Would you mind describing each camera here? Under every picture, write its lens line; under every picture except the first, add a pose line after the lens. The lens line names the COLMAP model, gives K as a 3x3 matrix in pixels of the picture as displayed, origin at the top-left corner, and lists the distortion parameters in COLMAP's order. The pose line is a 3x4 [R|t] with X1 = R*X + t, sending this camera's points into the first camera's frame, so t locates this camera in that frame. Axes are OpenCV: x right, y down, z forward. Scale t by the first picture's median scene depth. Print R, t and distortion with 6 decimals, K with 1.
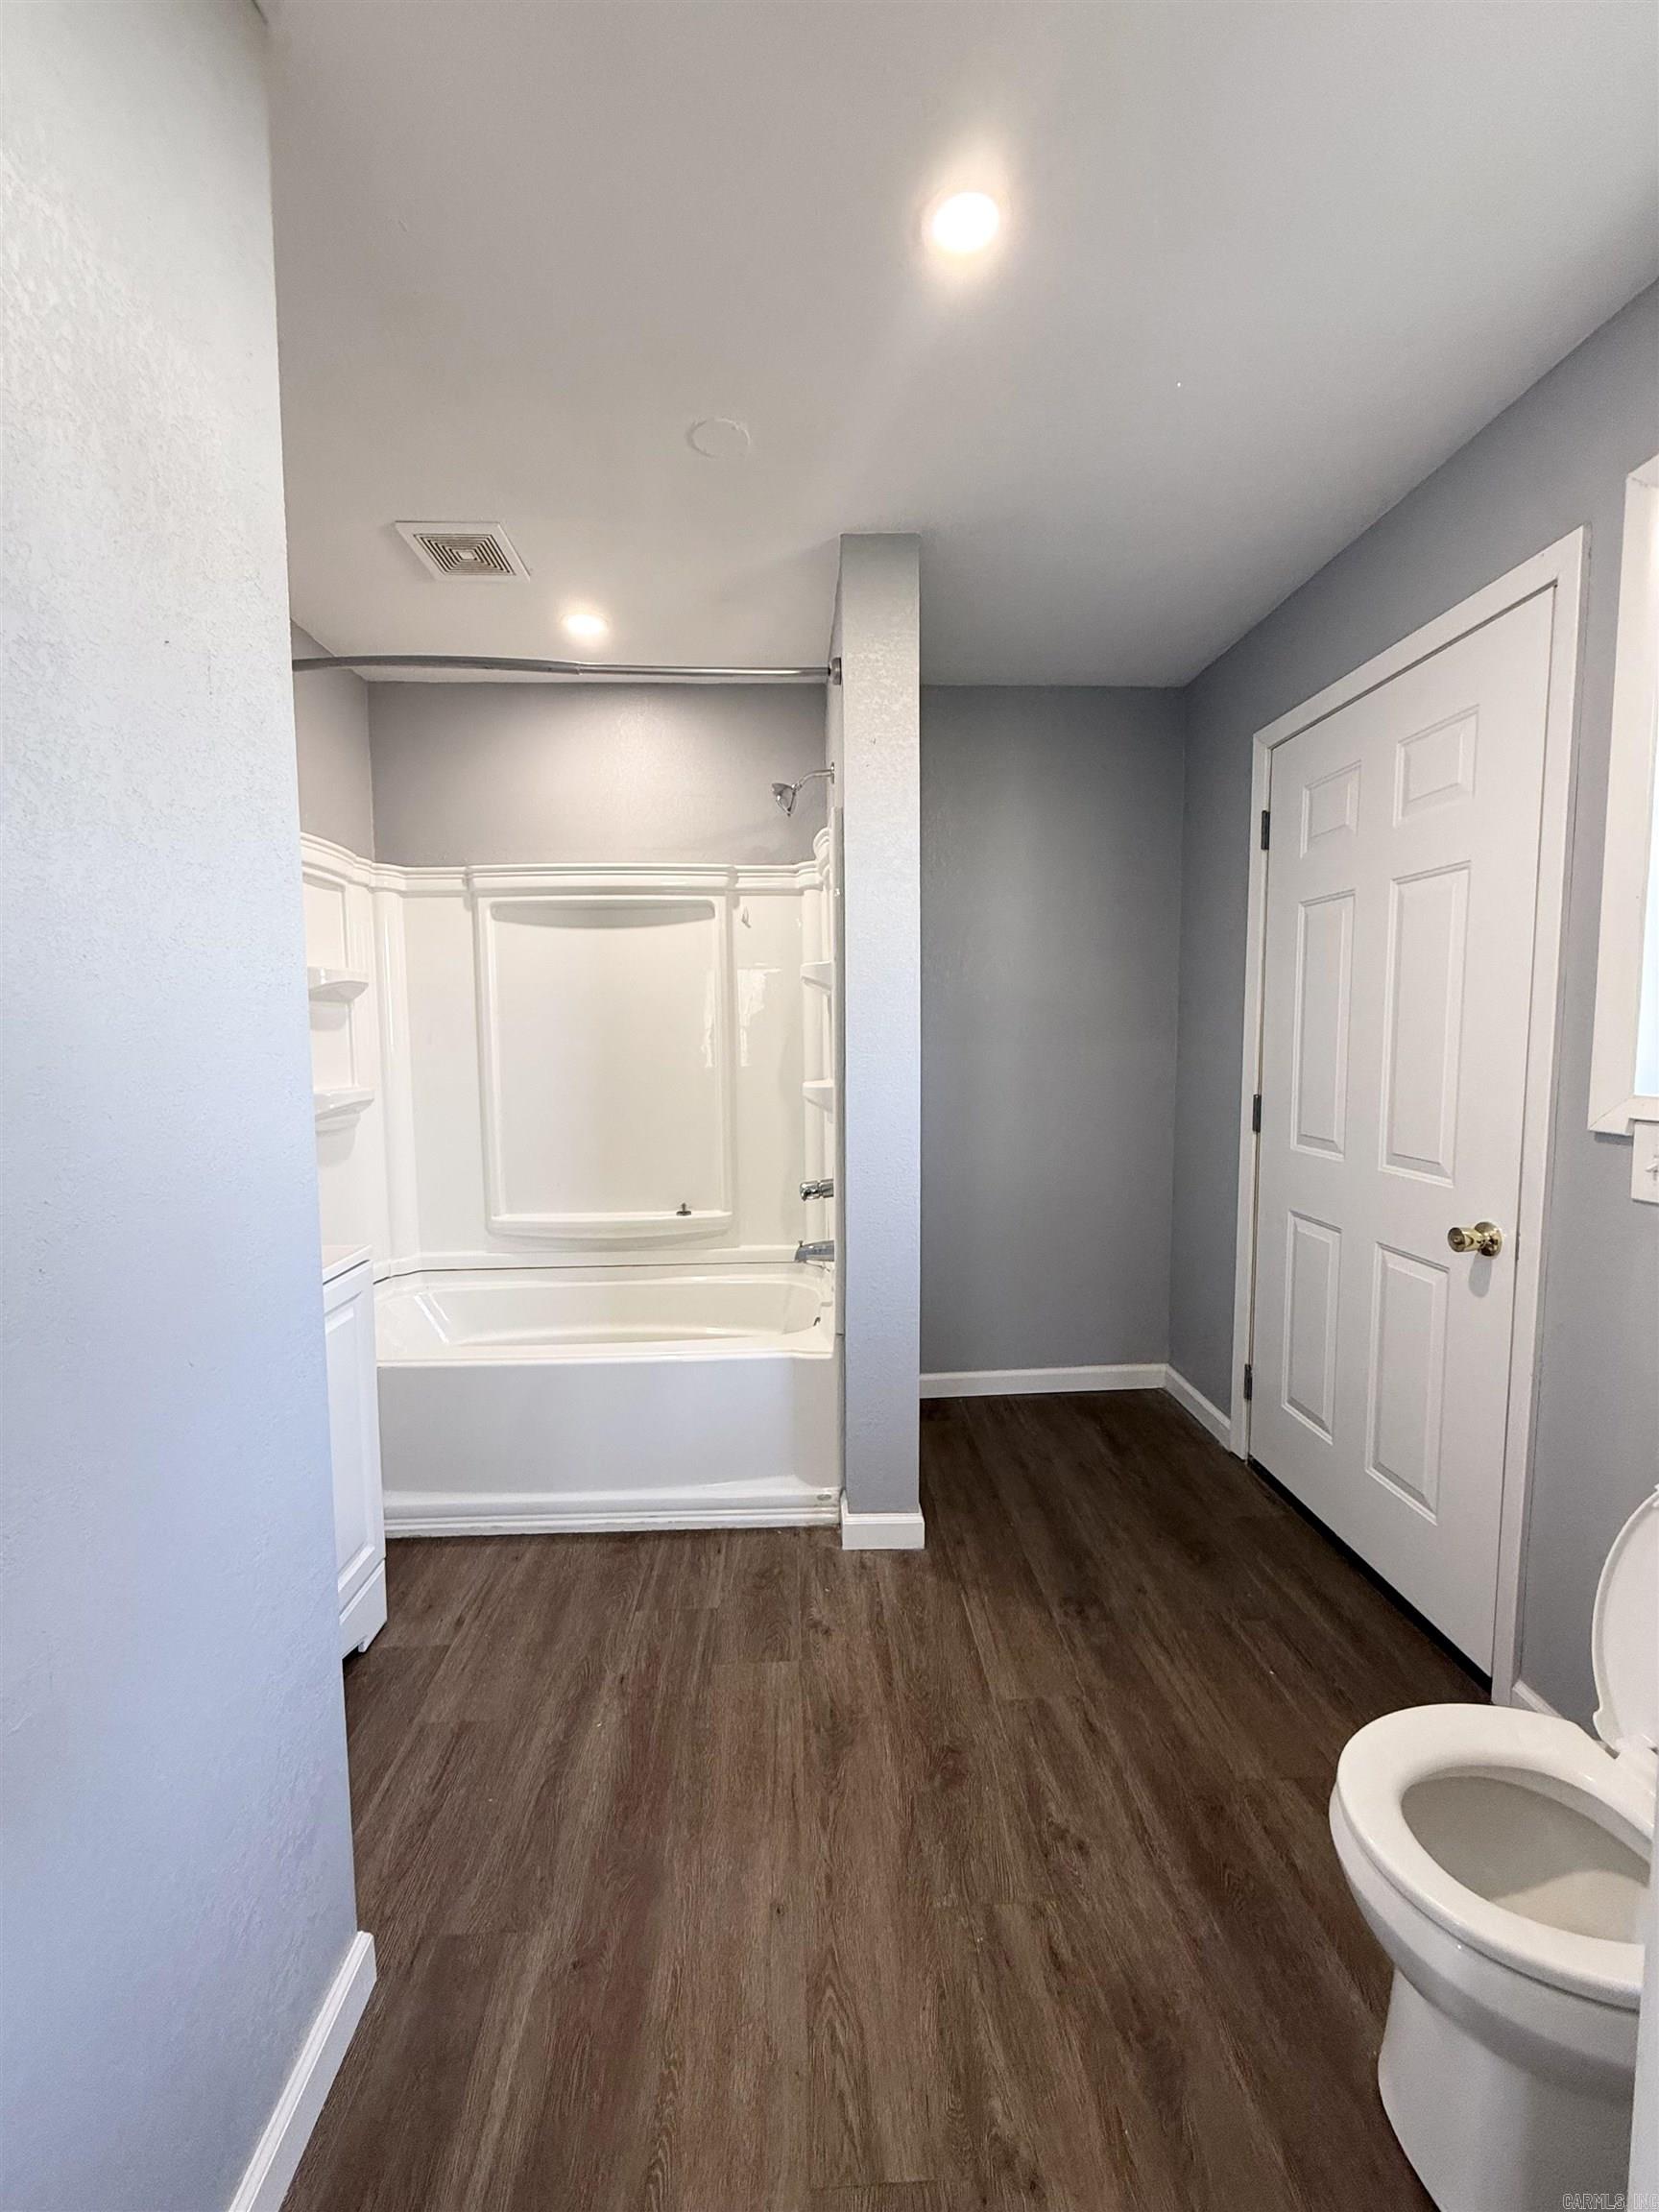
lens RADIAL K [[888.0, 0, 830.7], [0, 888.0, 1103.1], [0, 0, 1]] dist [-0.000690, 0.000670]
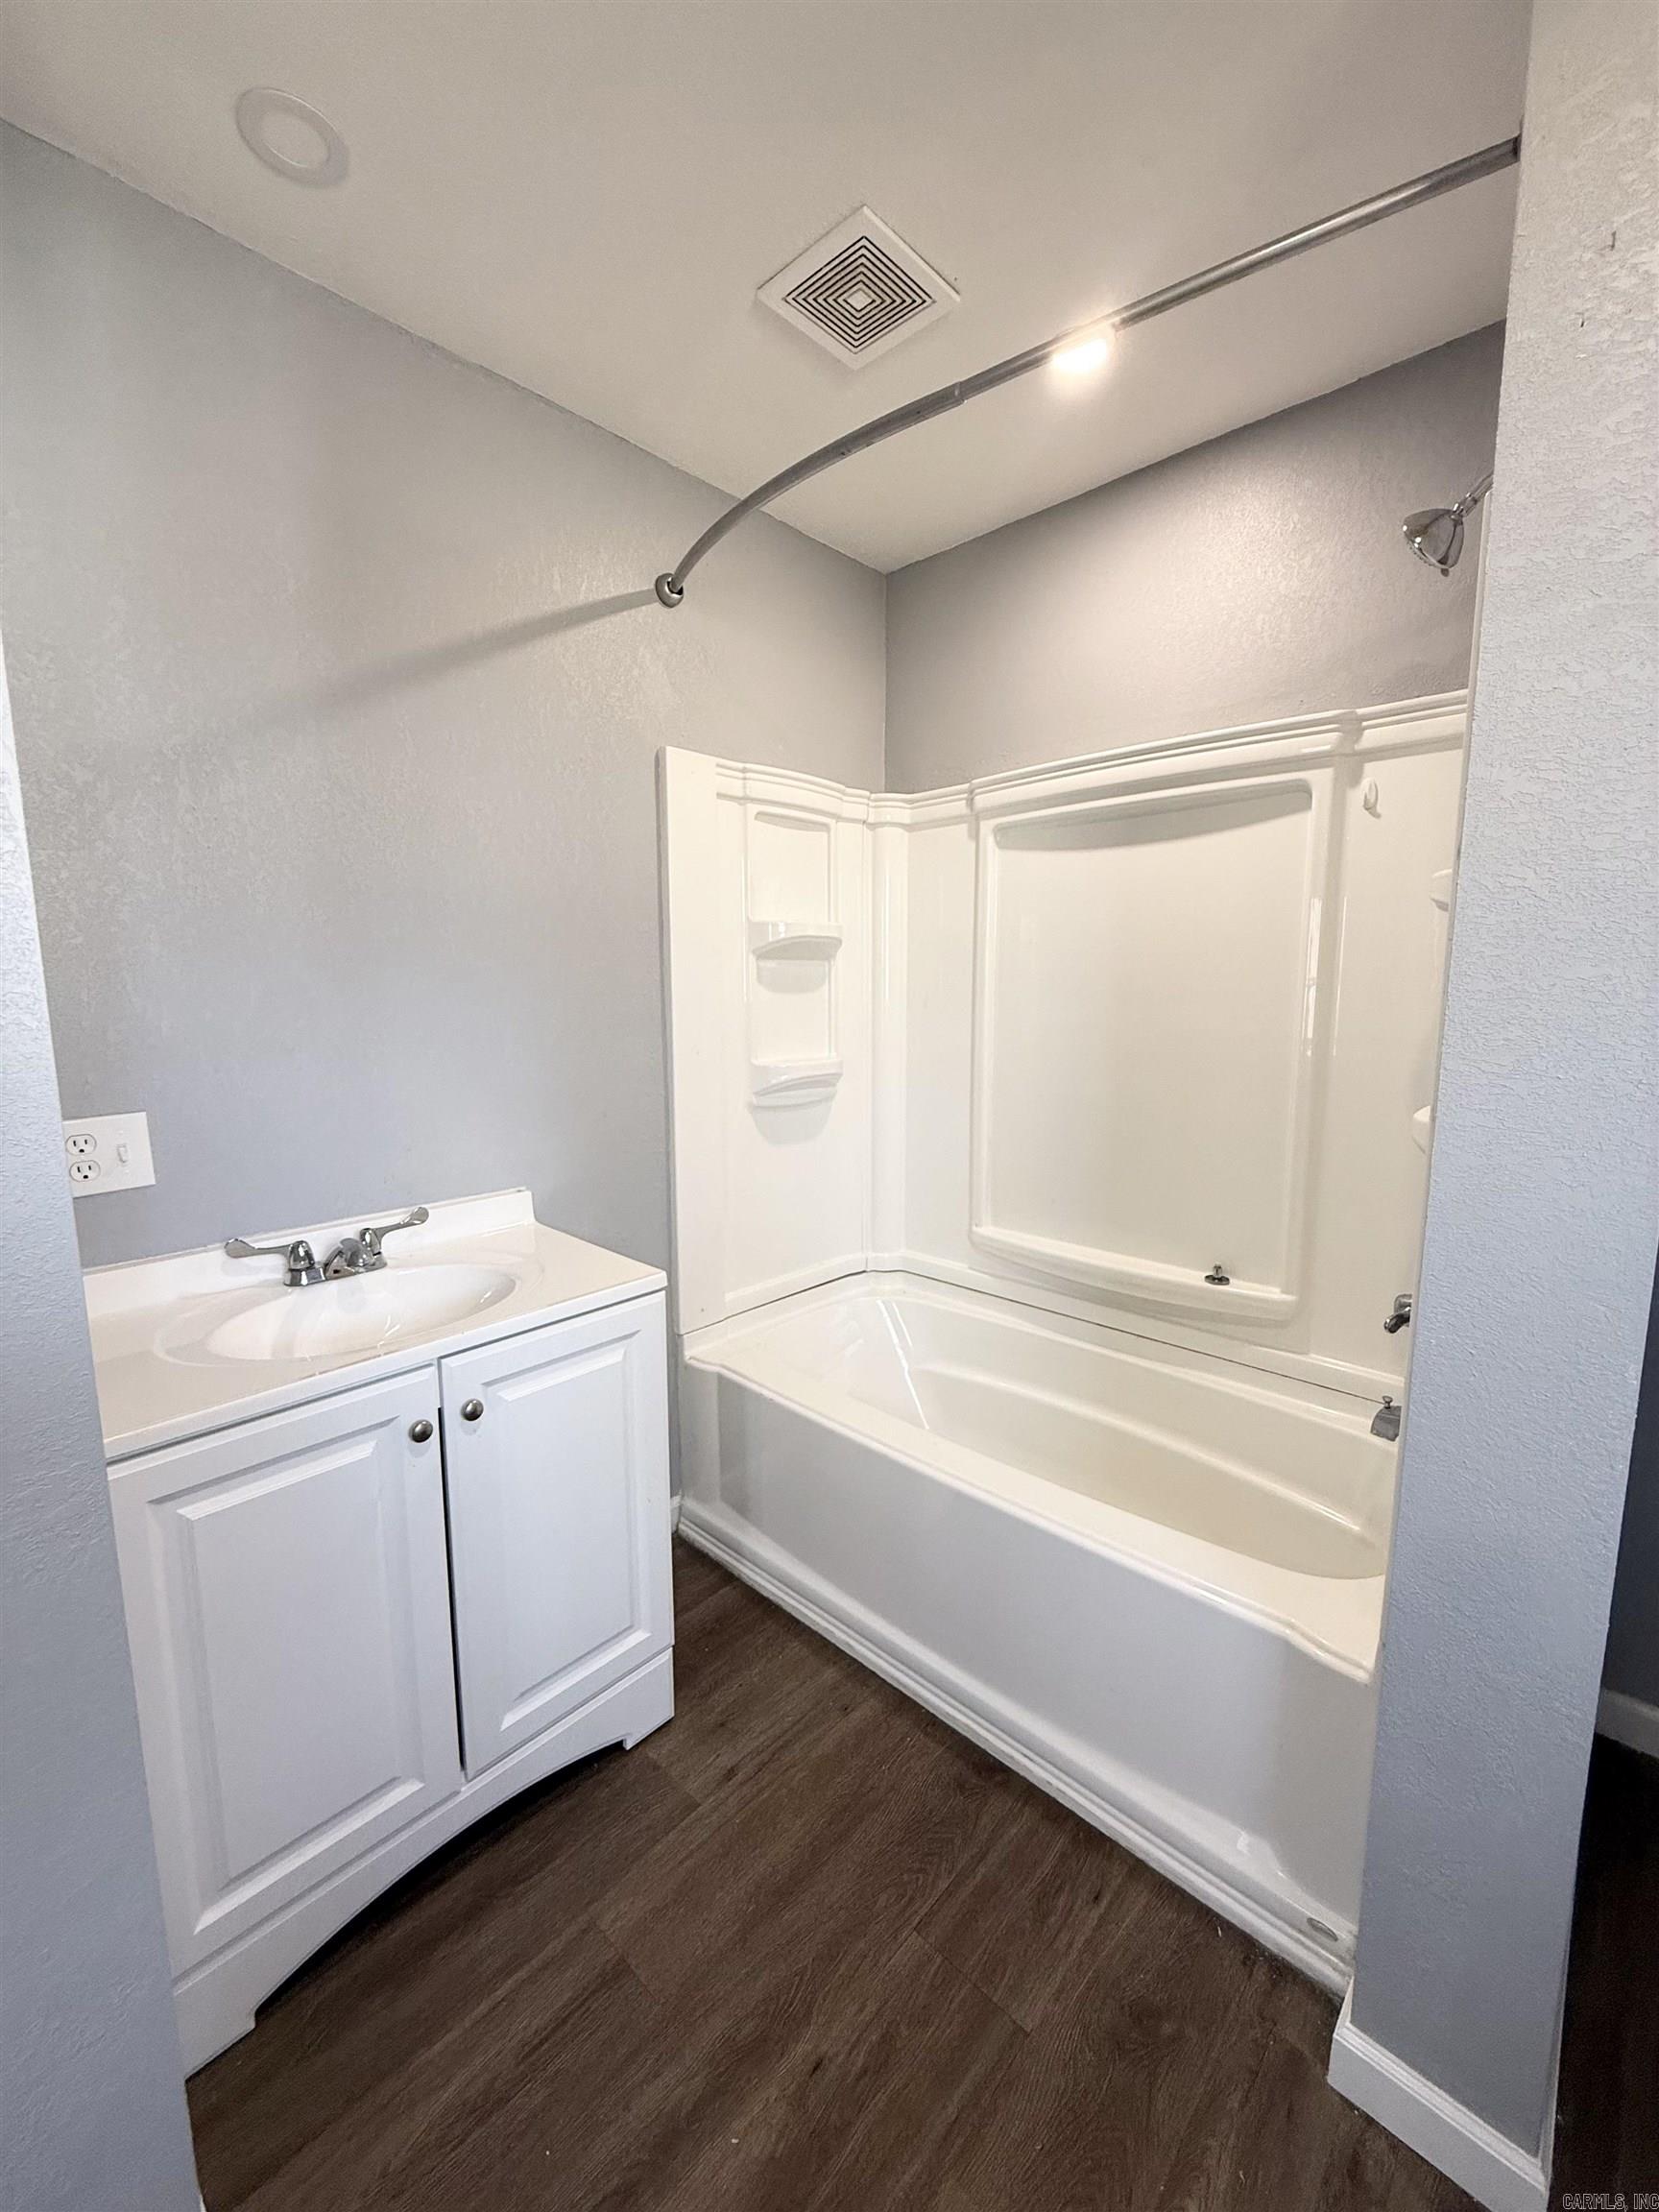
lens RADIAL K [[888.0, 0, 828.3], [0, 888.0, 1102.6], [0, 0, 1]] dist [-0.000690, 0.000670]
pose [[0.698379, 0.103711, -0.708175, 0.092139], [-0.061684, 0.994486, 0.084810, -0.047618], [0.713065, -0.015546, 0.700925, 0.384837]]
